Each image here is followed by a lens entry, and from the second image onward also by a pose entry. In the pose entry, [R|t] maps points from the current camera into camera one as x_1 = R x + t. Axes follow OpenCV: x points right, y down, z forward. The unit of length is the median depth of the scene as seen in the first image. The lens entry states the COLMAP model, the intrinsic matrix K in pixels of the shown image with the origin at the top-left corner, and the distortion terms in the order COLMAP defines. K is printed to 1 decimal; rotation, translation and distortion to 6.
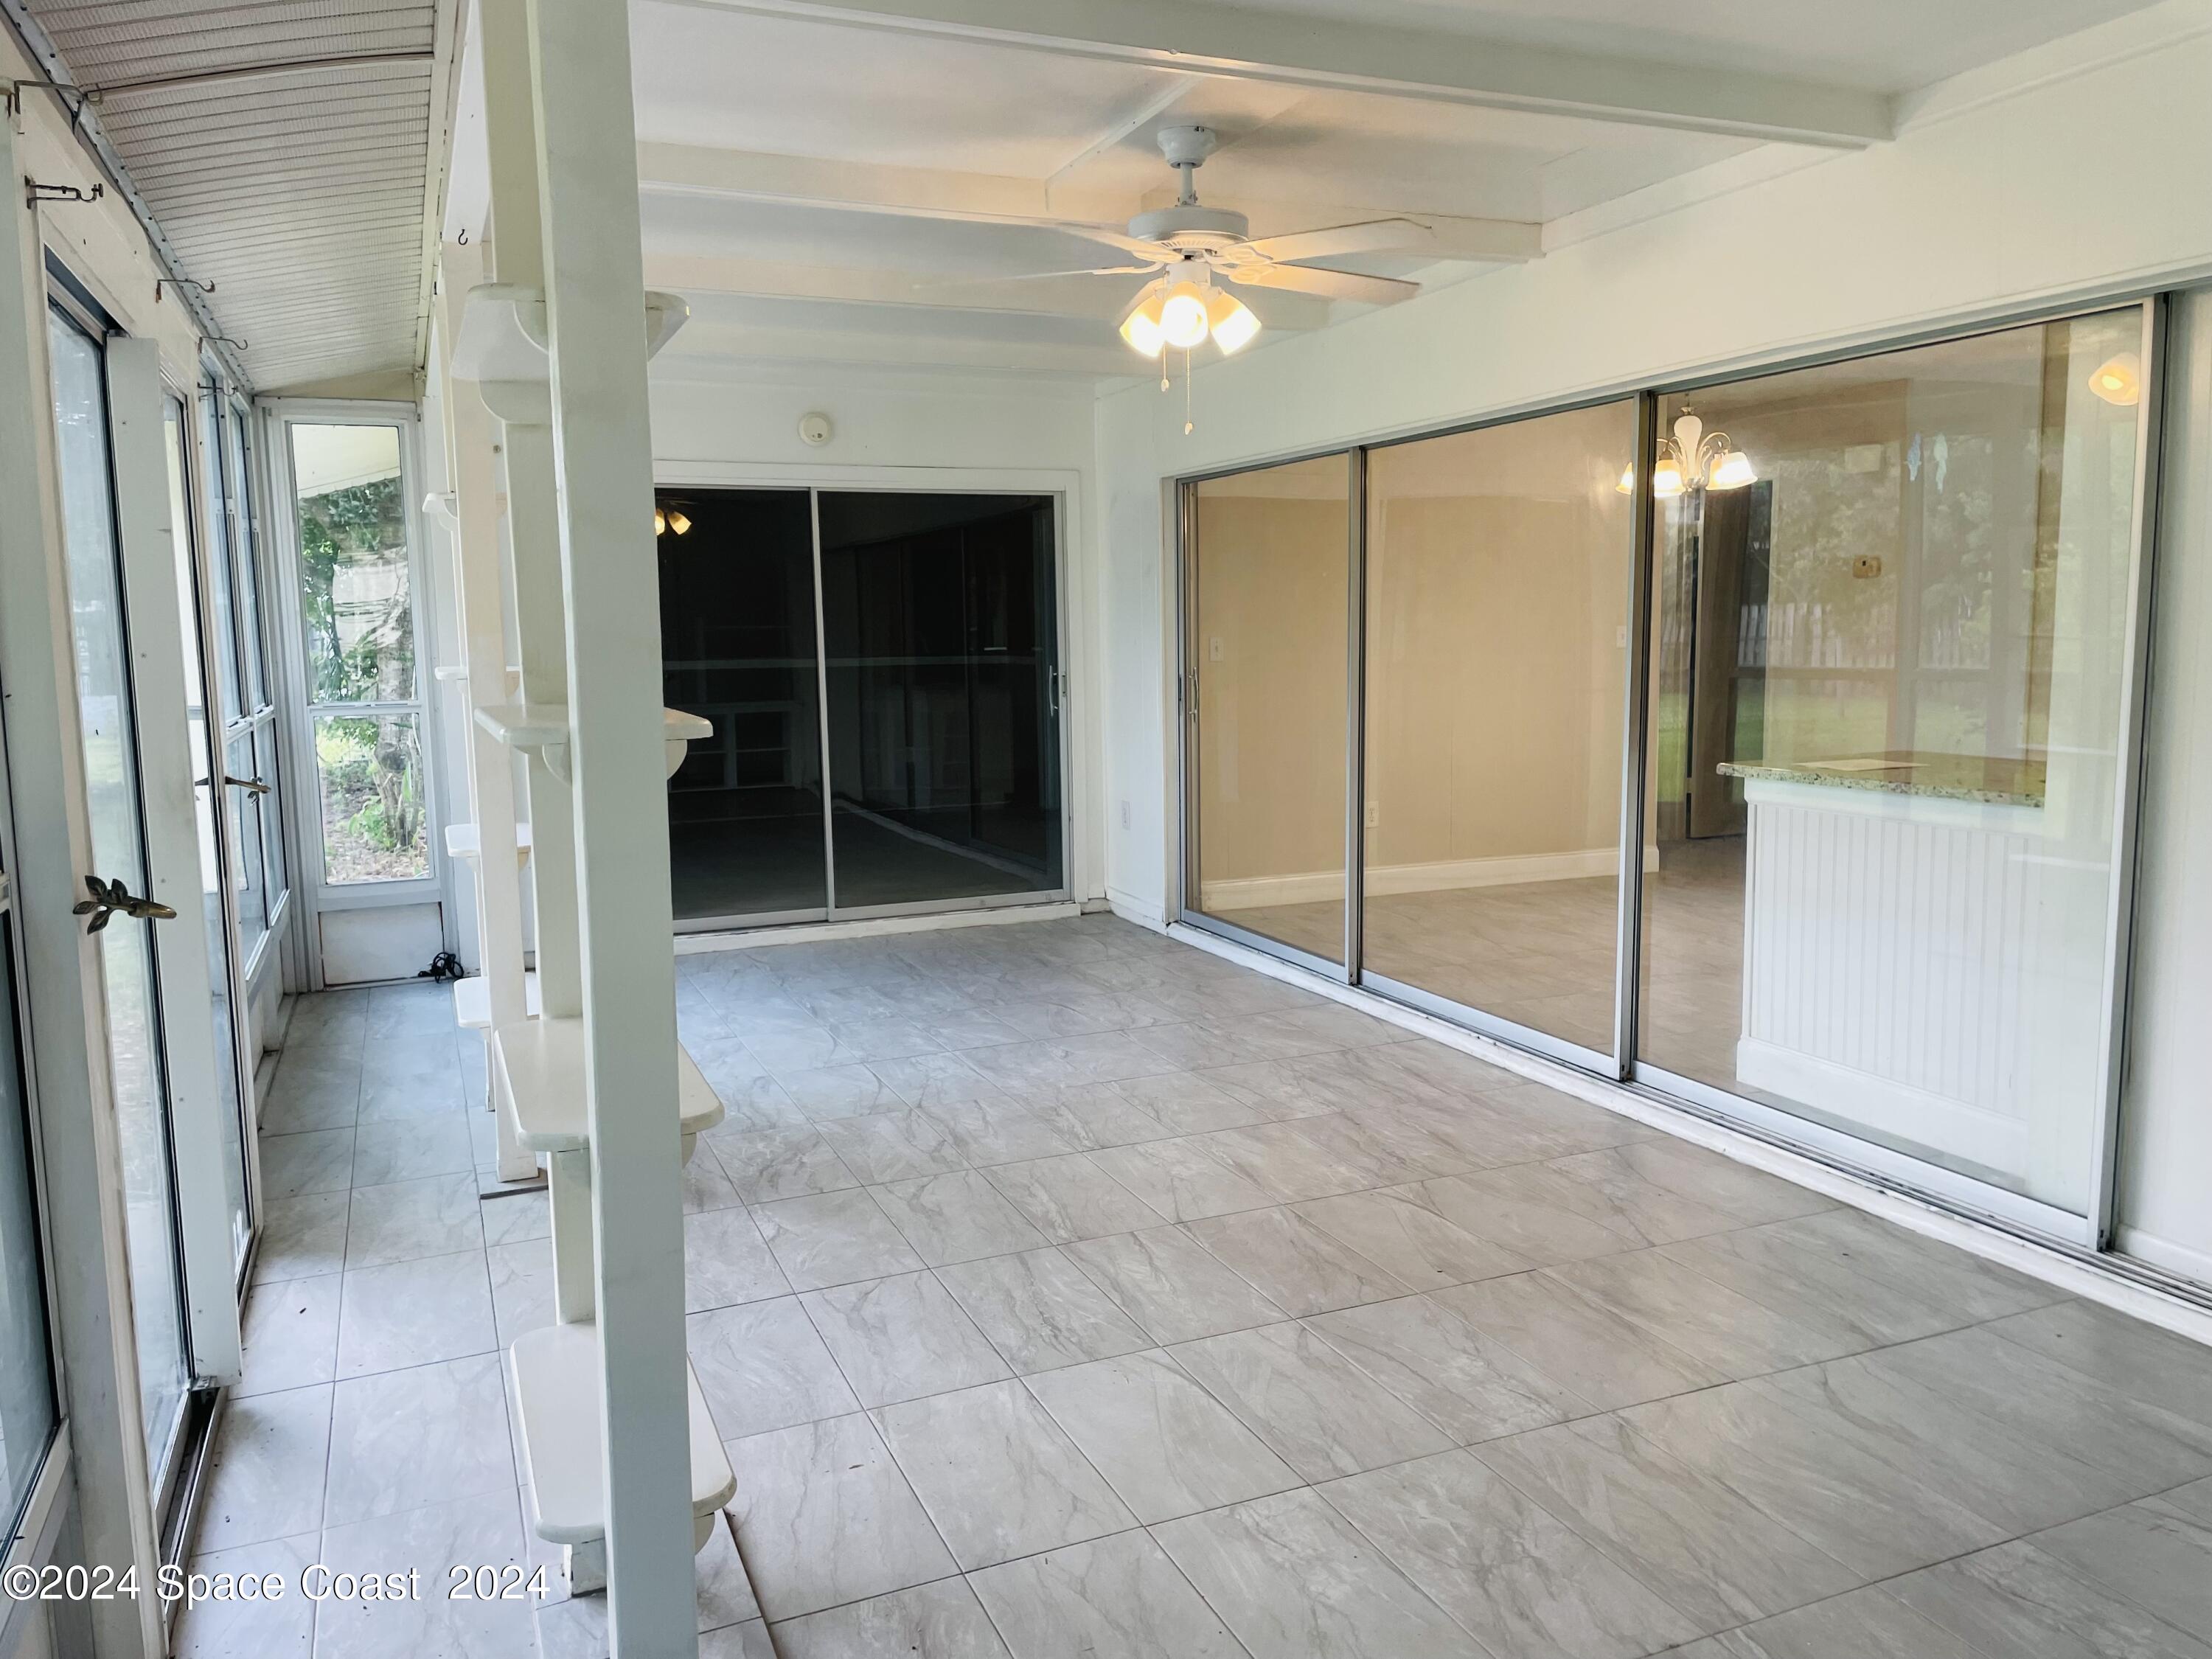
lens RADIAL K [[1674.5, 0, 1107.3], [0, 1674.5, 832.0], [0, 0, 1]] dist [0.080417, -0.101884]
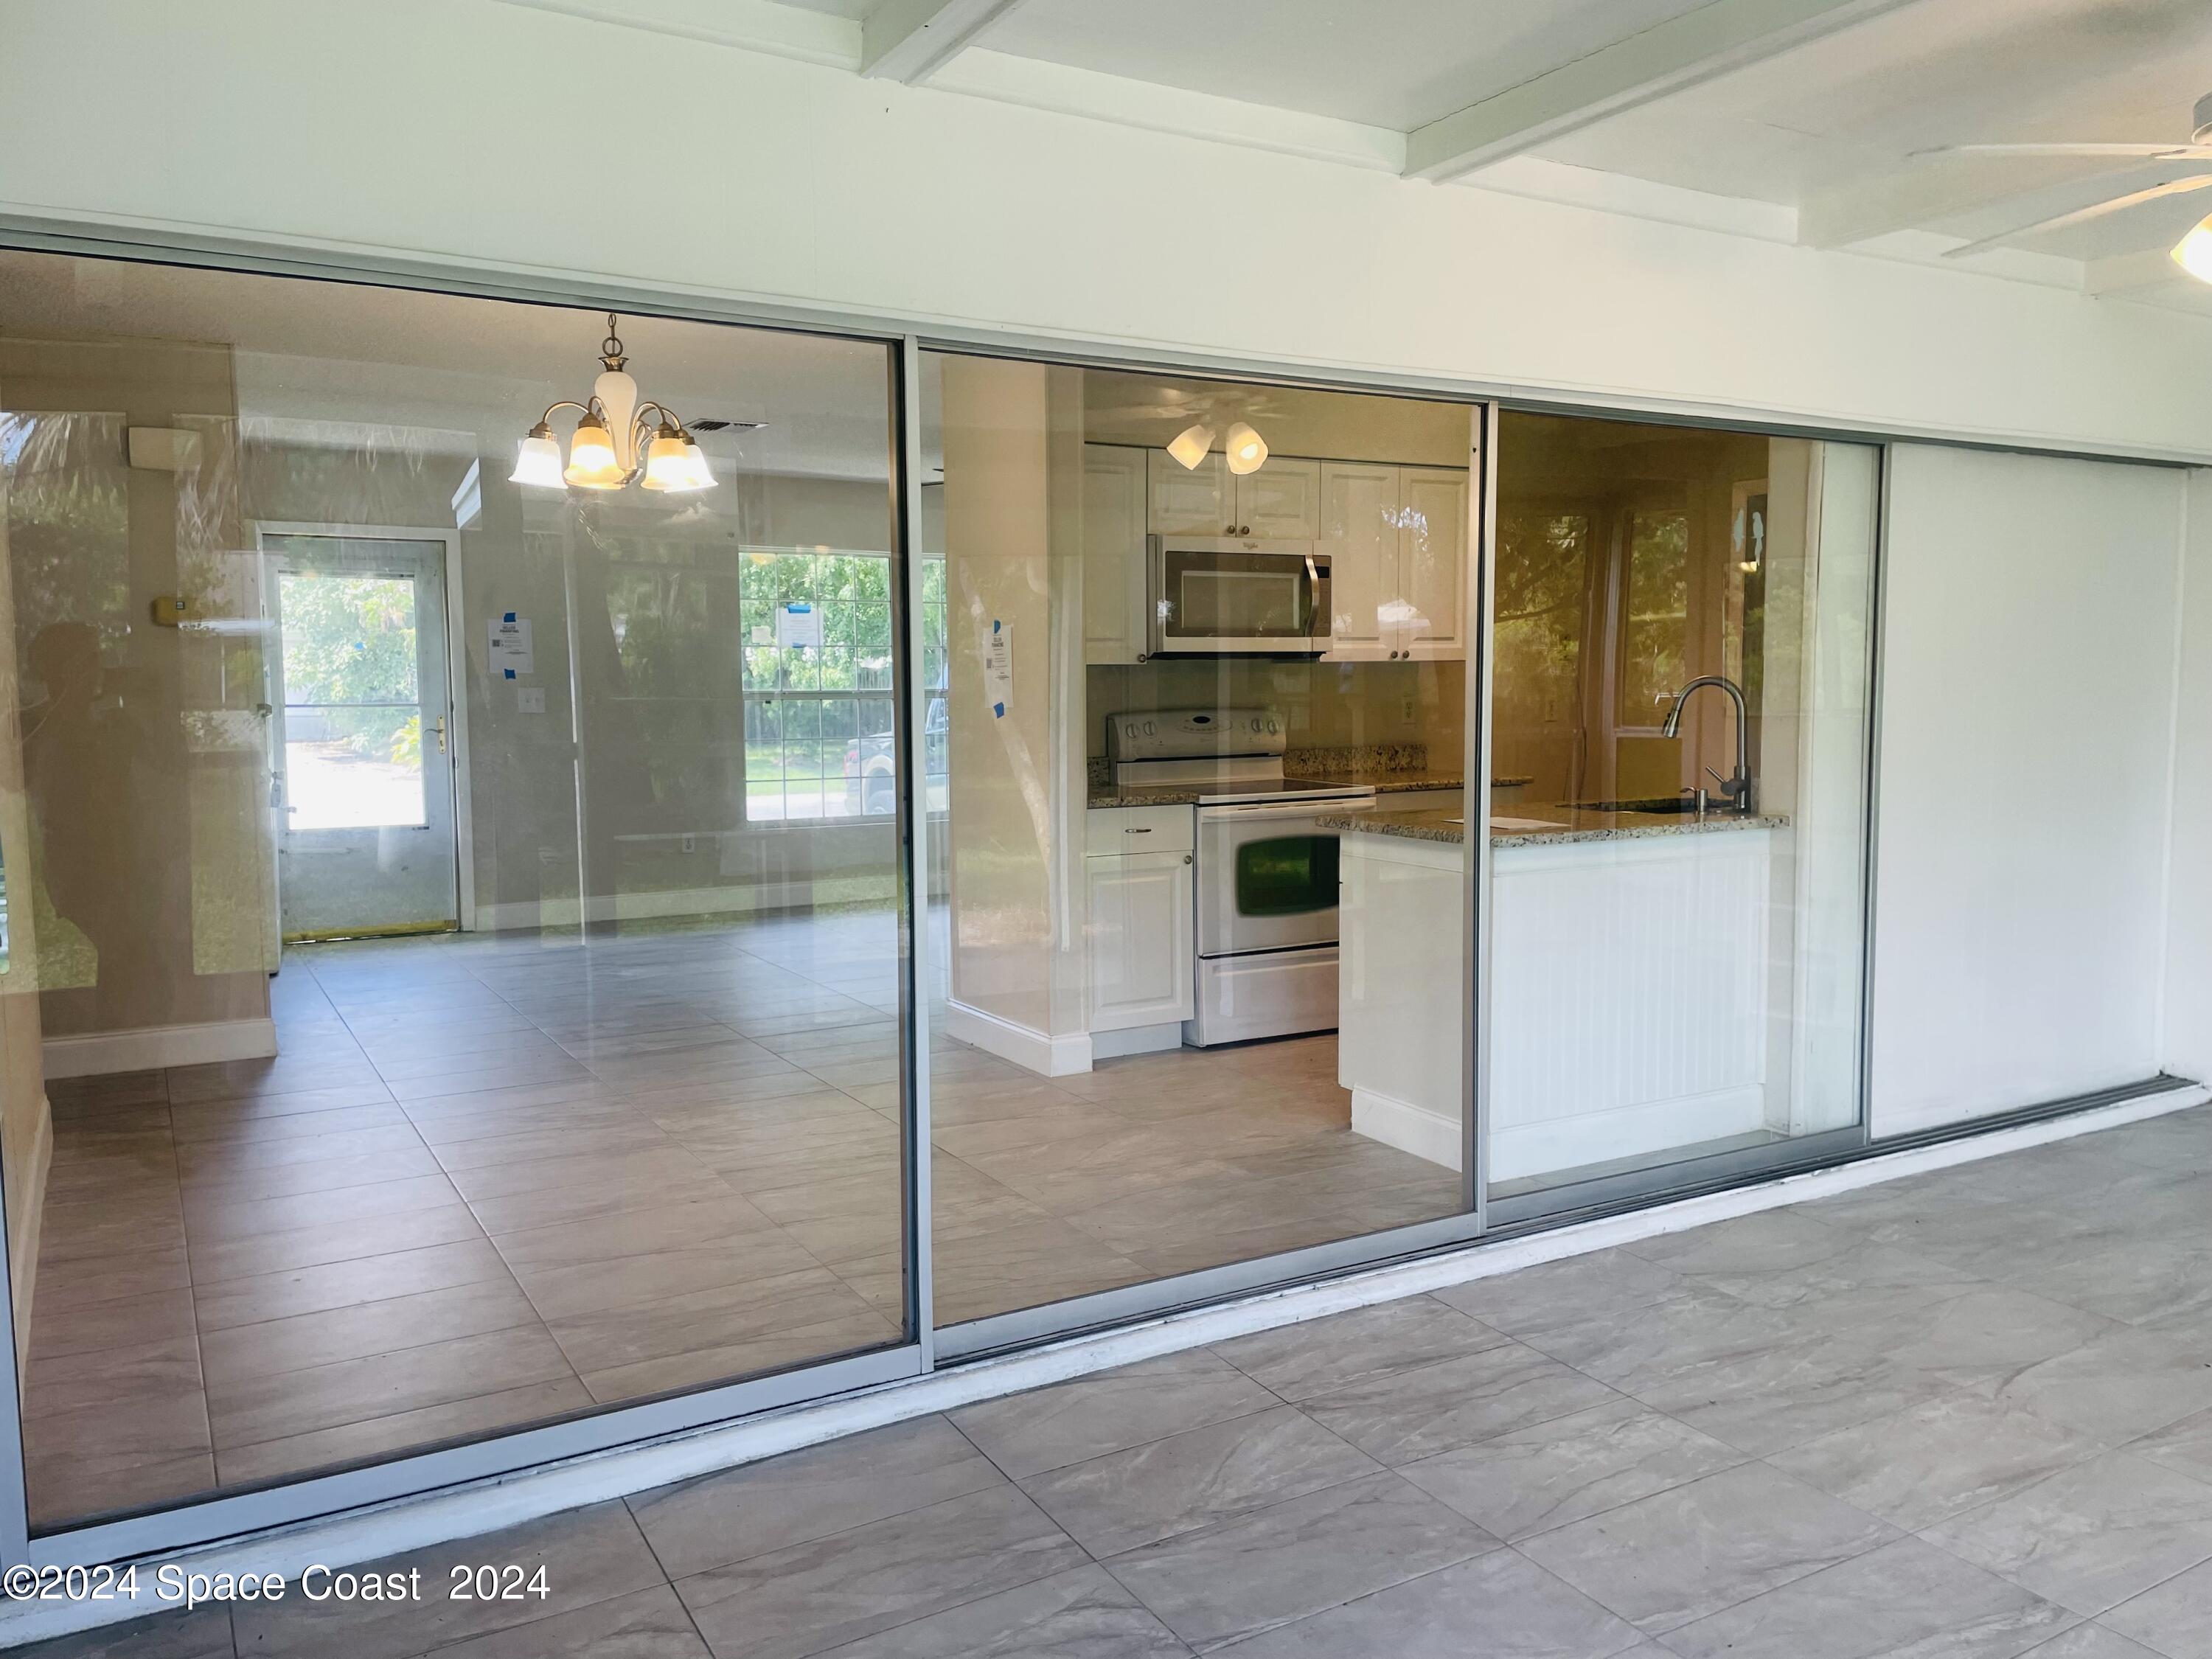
lens RADIAL K [[1674.5, 0, 1107.3], [0, 1674.5, 832.0], [0, 0, 1]] dist [0.080417, -0.101884]
pose [[-0.125340, -0.082319, 0.988693, -0.528484], [0.134016, 0.986013, 0.099086, -0.171727], [-0.983021, 0.144920, -0.112555, 1.397799]]
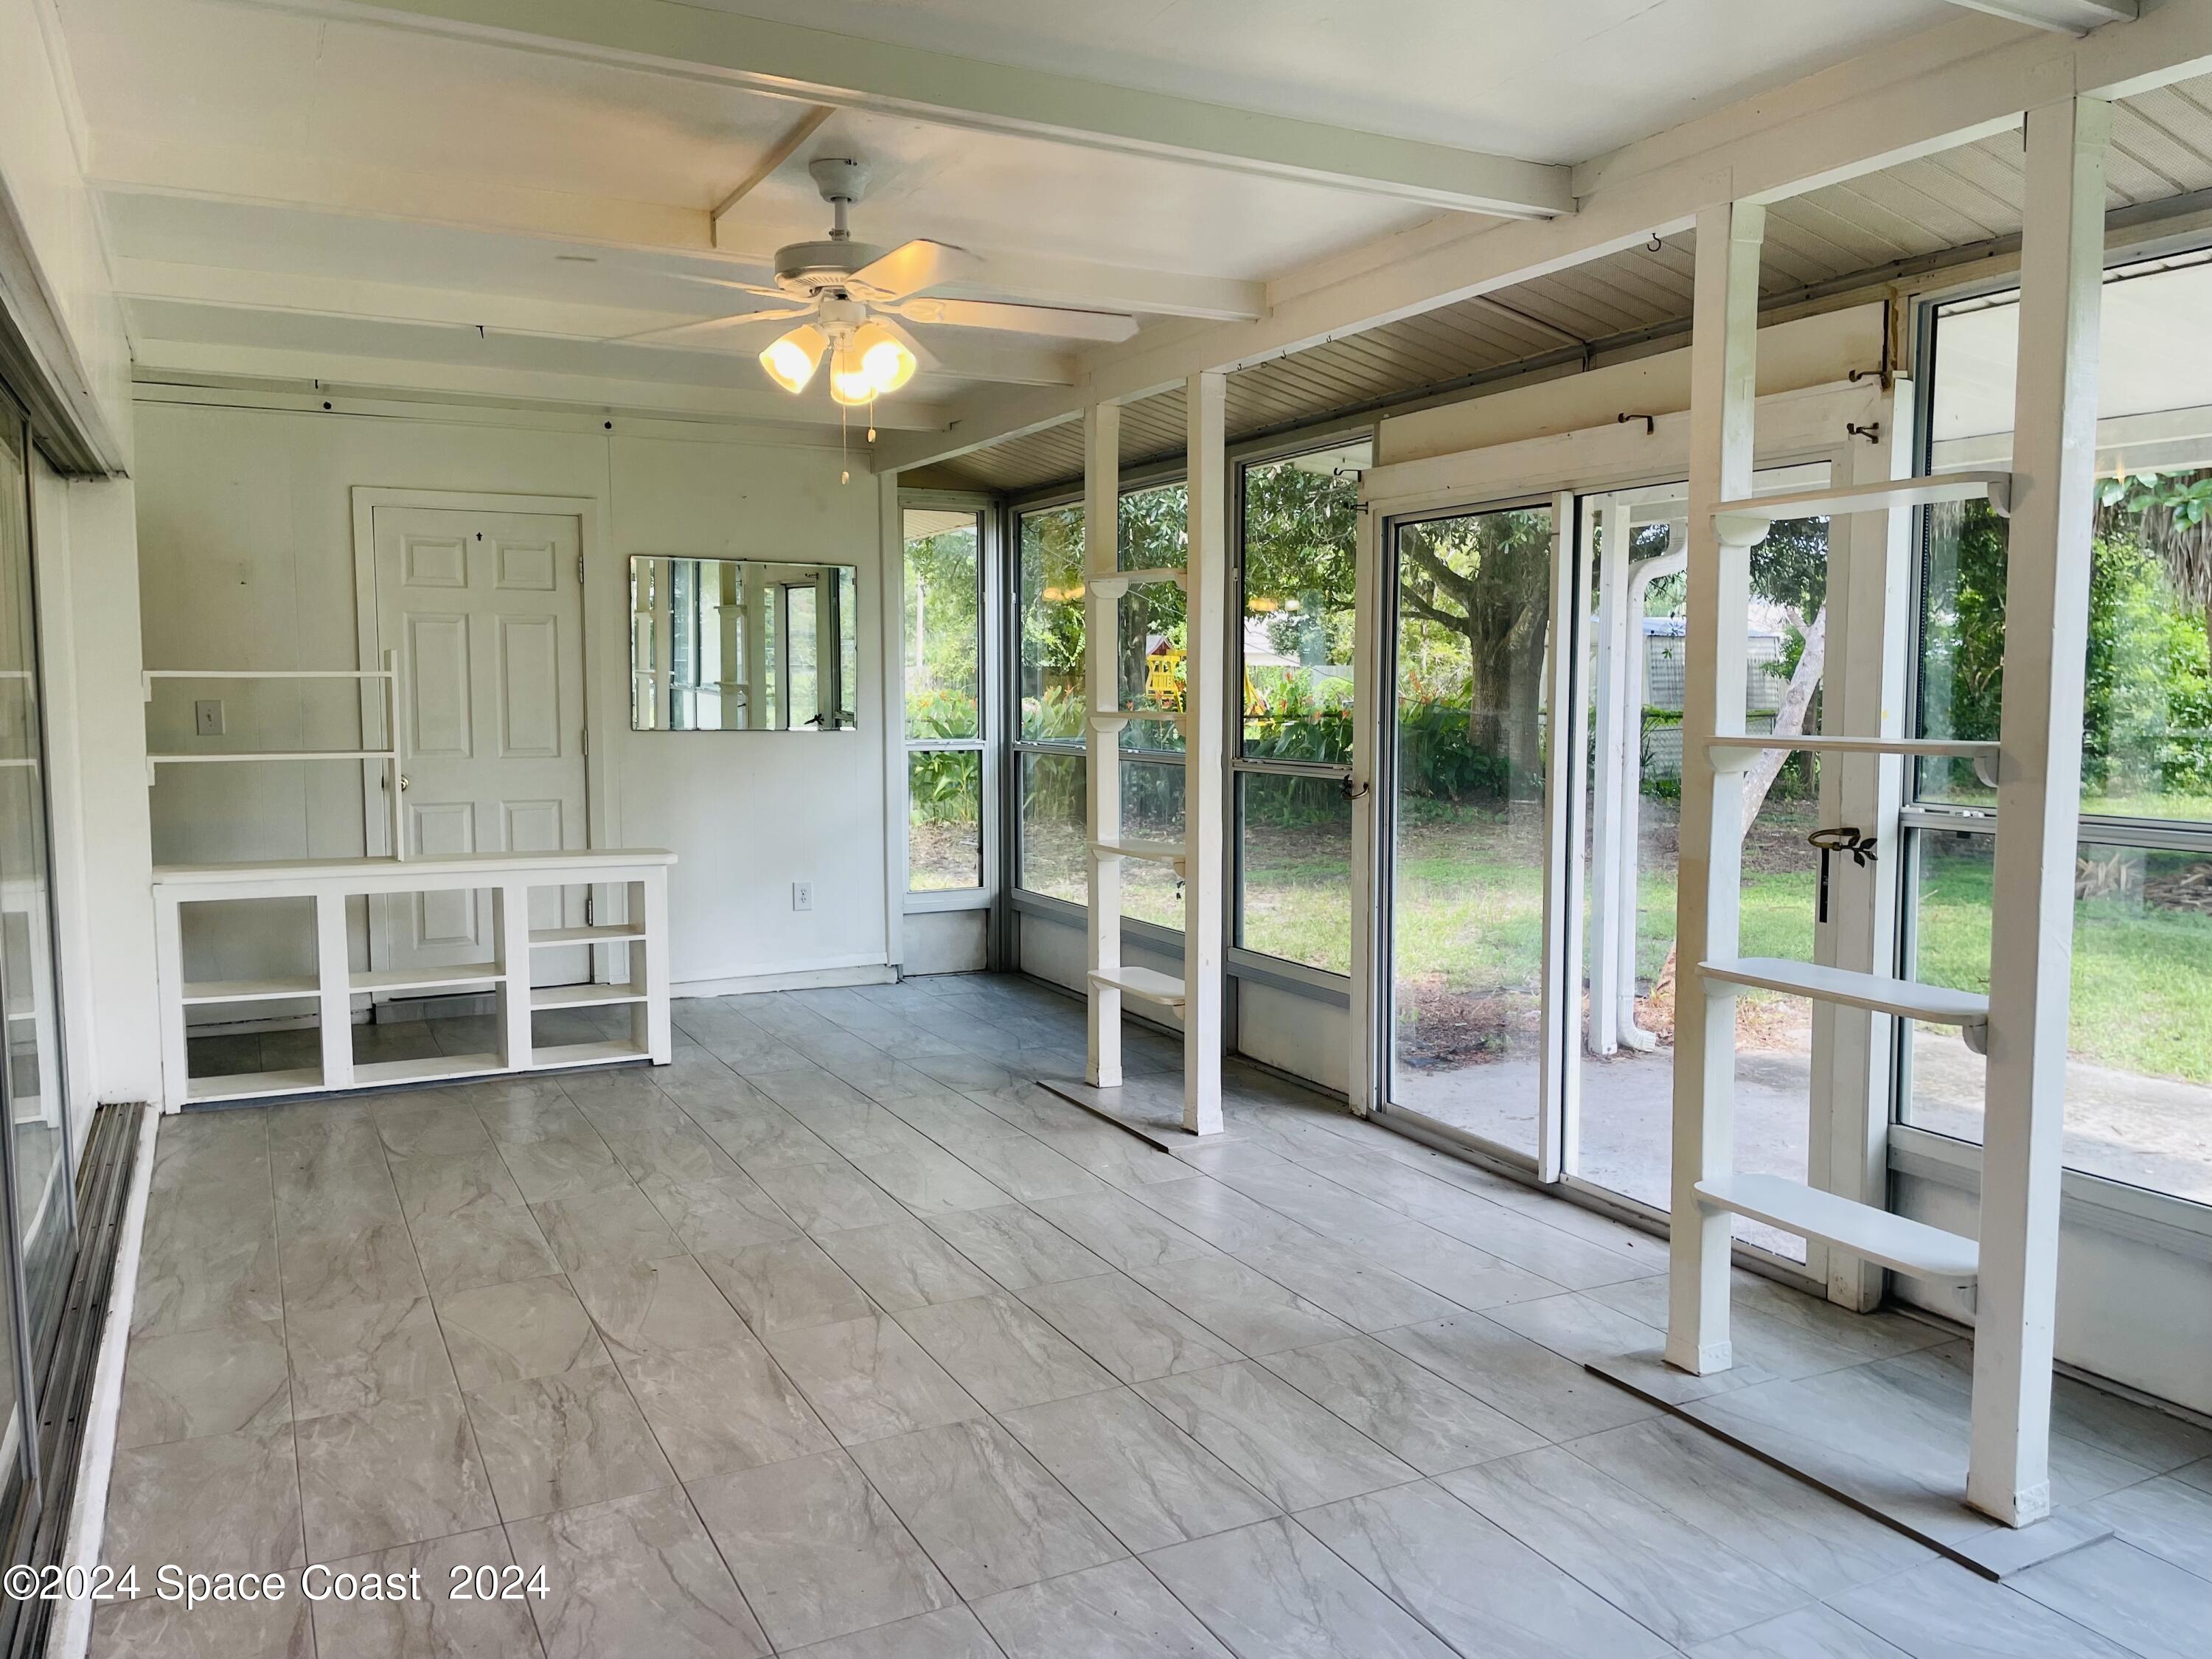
lens RADIAL K [[1674.5, 0, 1107.3], [0, 1674.5, 832.0], [0, 0, 1]] dist [0.080417, -0.101884]
pose [[-0.996474, 0.023796, -0.080461, -0.014258], [0.005757, 0.976073, 0.217369, -0.219419], [0.083708, 0.216139, -0.972768, 1.721630]]
